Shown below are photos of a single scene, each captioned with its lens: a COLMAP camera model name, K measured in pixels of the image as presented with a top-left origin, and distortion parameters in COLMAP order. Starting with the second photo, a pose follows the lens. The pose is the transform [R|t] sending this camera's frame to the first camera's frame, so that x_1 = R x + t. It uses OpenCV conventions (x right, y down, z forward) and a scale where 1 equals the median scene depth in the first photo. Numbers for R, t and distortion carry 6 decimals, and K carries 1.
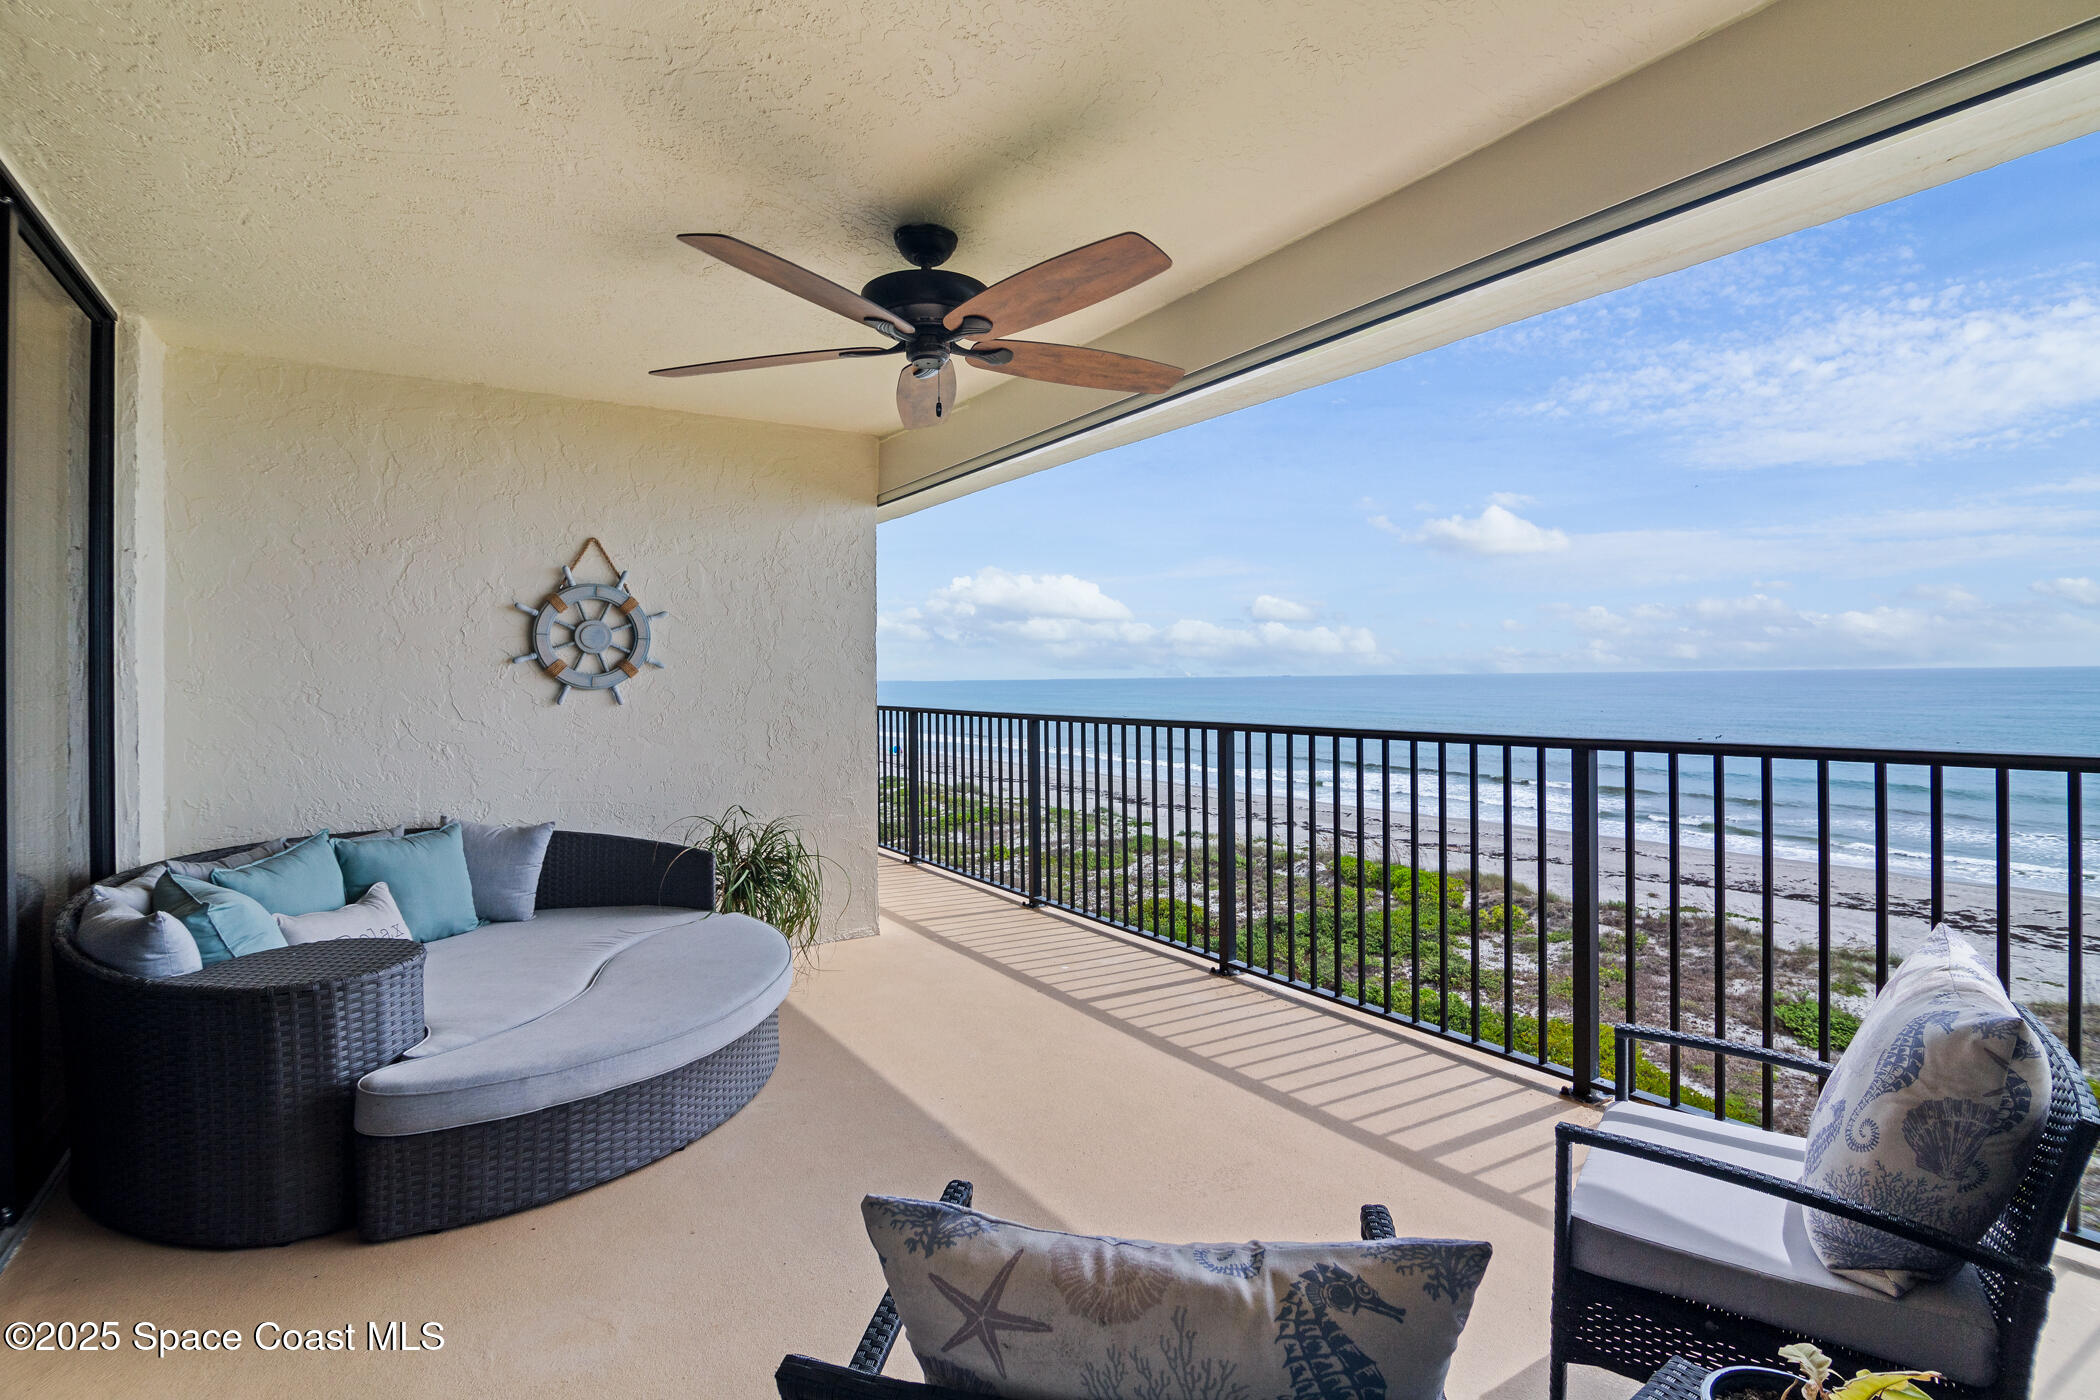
lens RADIAL K [[959.3, 0, 1066.3], [0, 959.3, 699.2], [0, 0, 1]] dist [-0.021984, -0.000115]
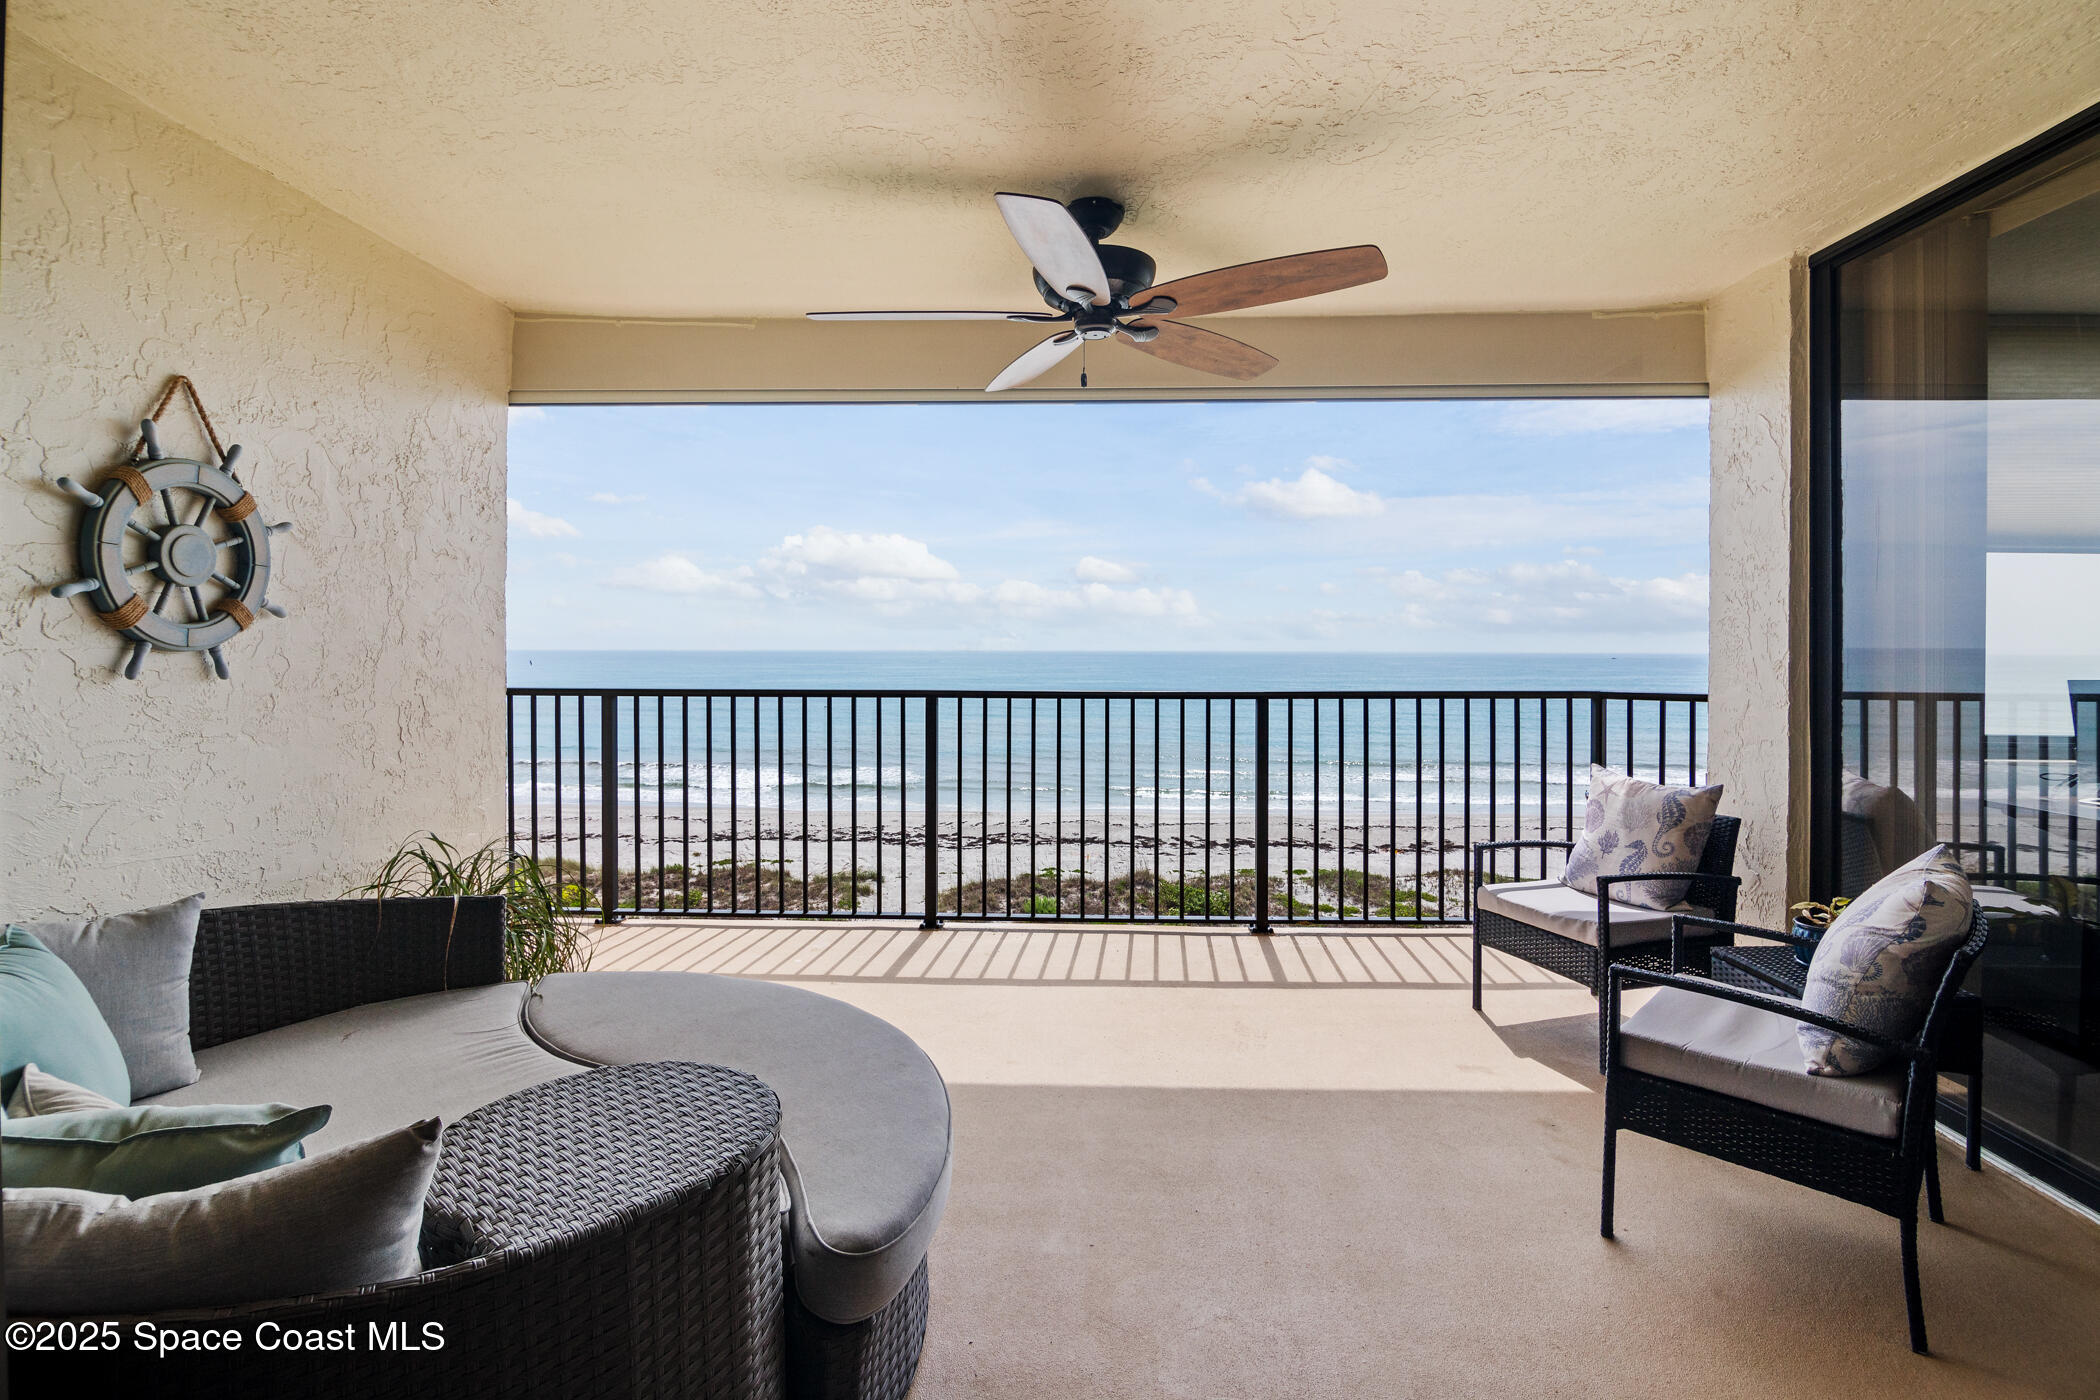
lens RADIAL K [[997.2, 0, 1043.6], [0, 997.2, 672.2], [0, 0, 1]] dist [0.001996, -0.000568]
pose [[0.581262, -0.003431, 0.813709, -0.691098], [0.002867, 0.999994, 0.002169, 0.002233], [-0.813711, 0.001072, 0.581268, 0.264940]]
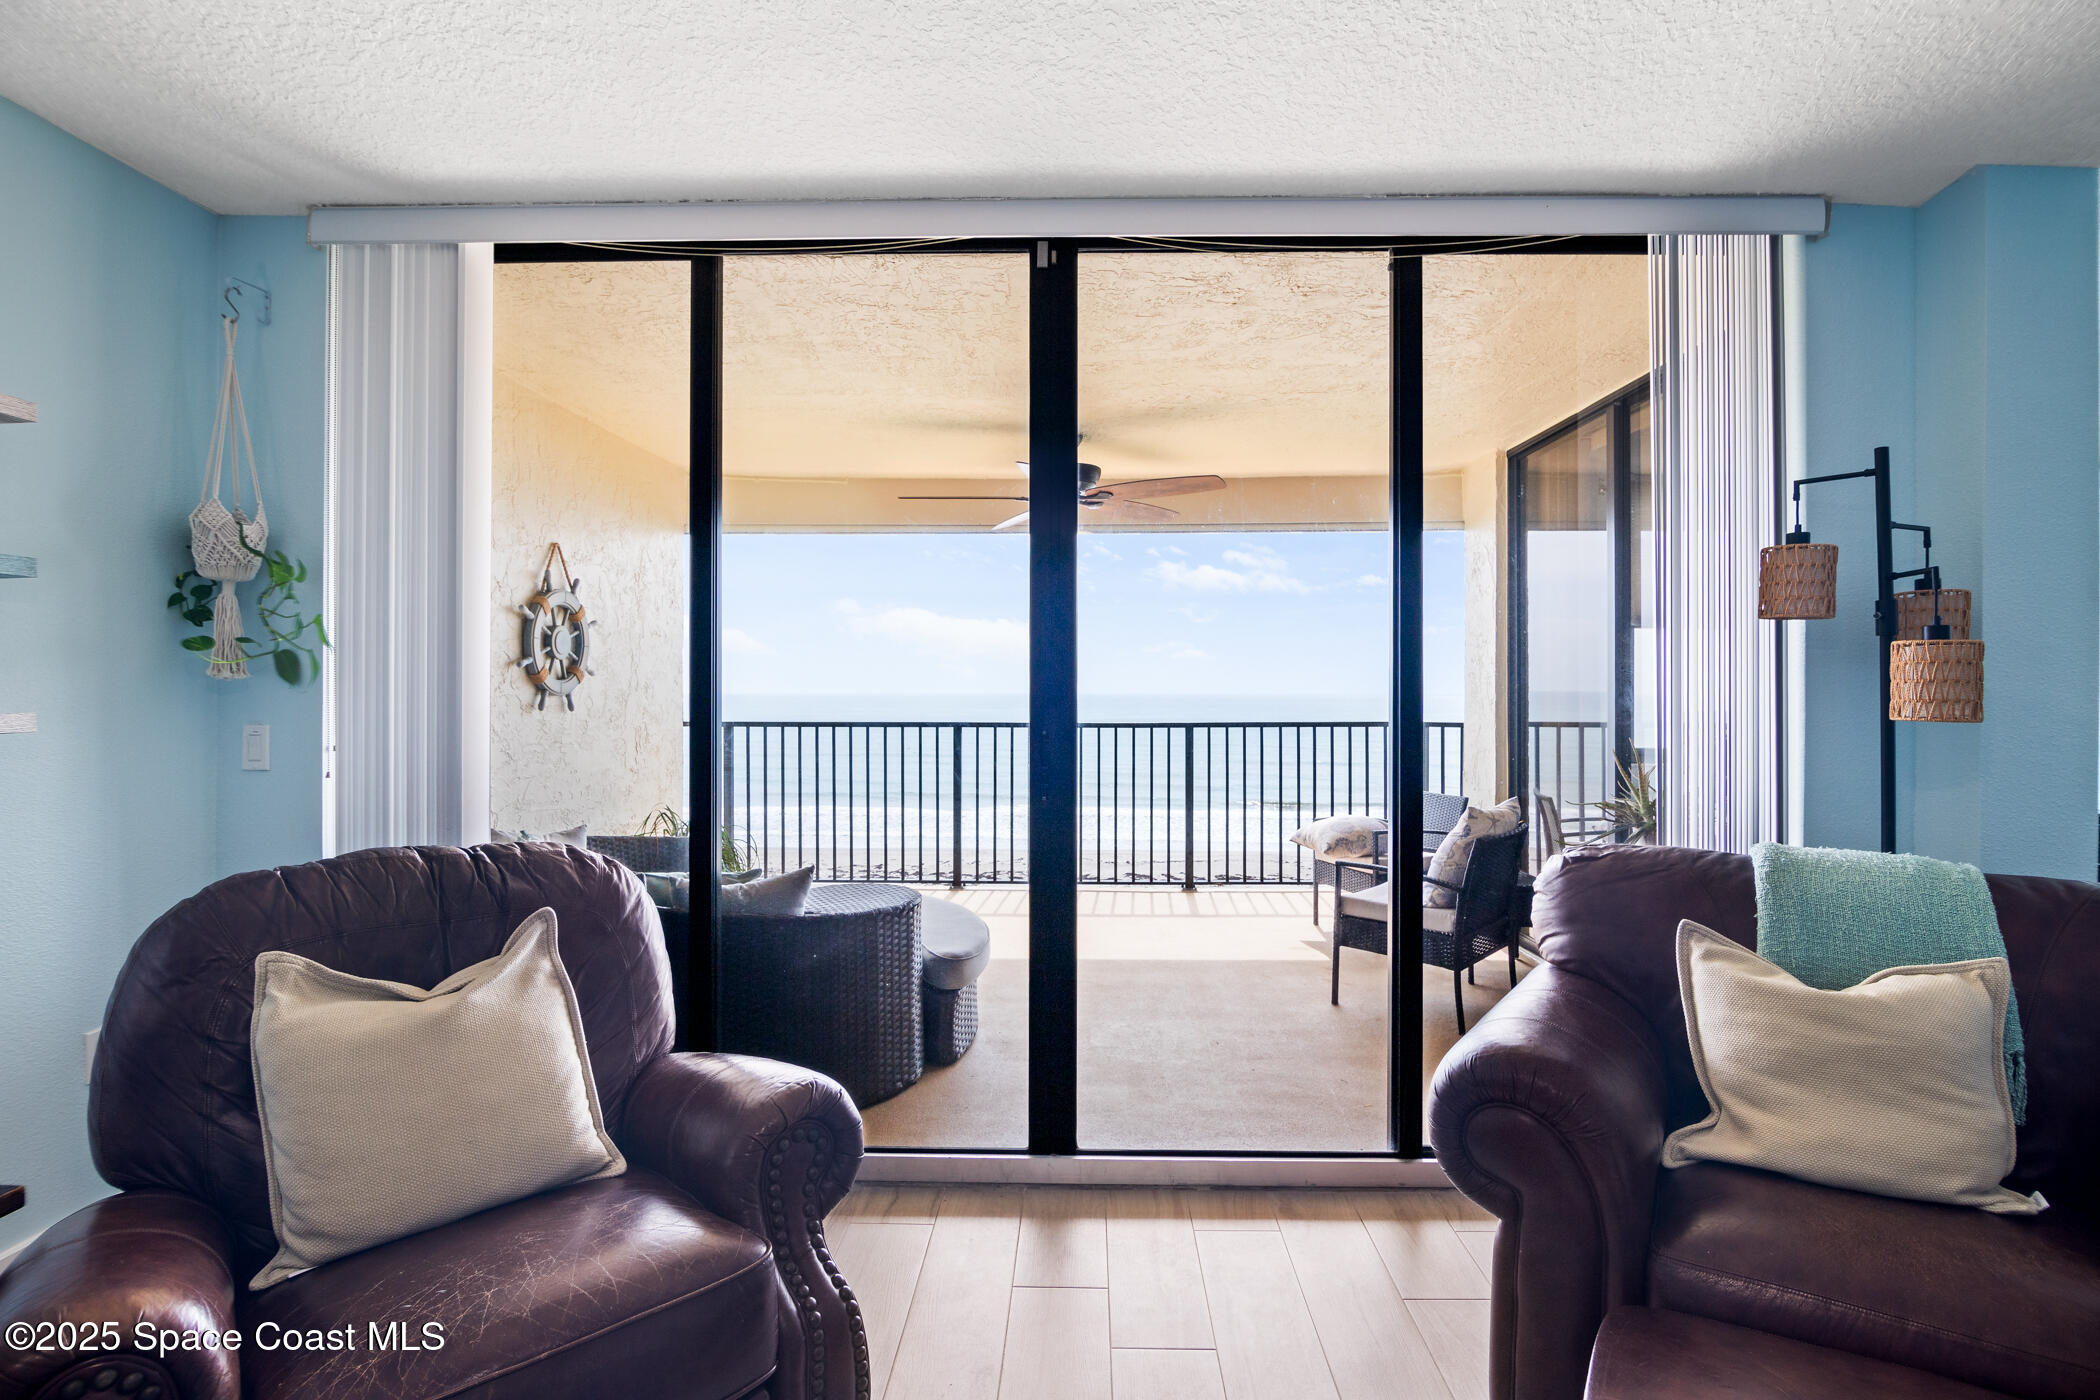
lens RADIAL K [[959.3, 0, 1066.3], [0, 959.3, 699.2], [0, 0, 1]] dist [-0.021984, -0.000115]
pose [[0.557845, 0.008172, 0.829905, -1.044884], [0.005170, 0.999898, -0.013321, 0.009891], [-0.829929, 0.011722, 0.557745, 0.007474]]
